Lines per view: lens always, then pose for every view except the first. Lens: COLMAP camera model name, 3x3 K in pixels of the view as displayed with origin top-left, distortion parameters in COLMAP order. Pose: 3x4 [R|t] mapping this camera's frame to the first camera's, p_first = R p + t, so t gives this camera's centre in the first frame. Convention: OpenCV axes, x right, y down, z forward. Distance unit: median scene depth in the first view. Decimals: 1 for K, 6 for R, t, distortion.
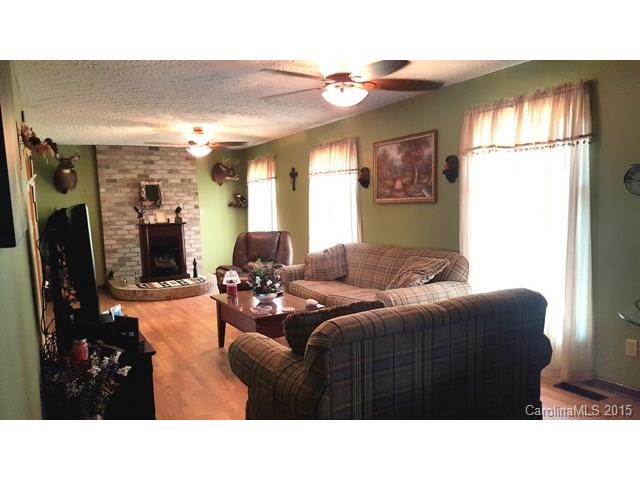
lens RADIAL K [[465.0, 0, 317.9], [0, 465.0, 242.5], [0, 0, 1]] dist [0.003222, -0.055072]
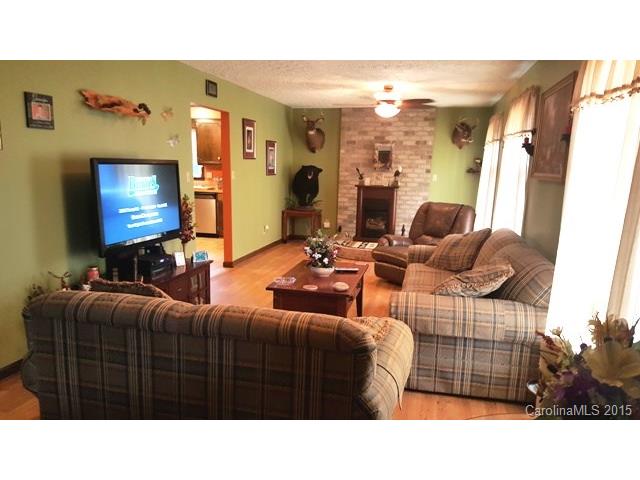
lens RADIAL K [[464.8, 0, 321.2], [0, 464.8, 242.3], [0, 0, 1]] dist [0.190348, -0.315882]
pose [[0.733033, 0.158620, -0.661439, 0.255776], [-0.105753, 0.987181, 0.119537, -0.027179], [0.671921, -0.017675, 0.740412, 0.148043]]
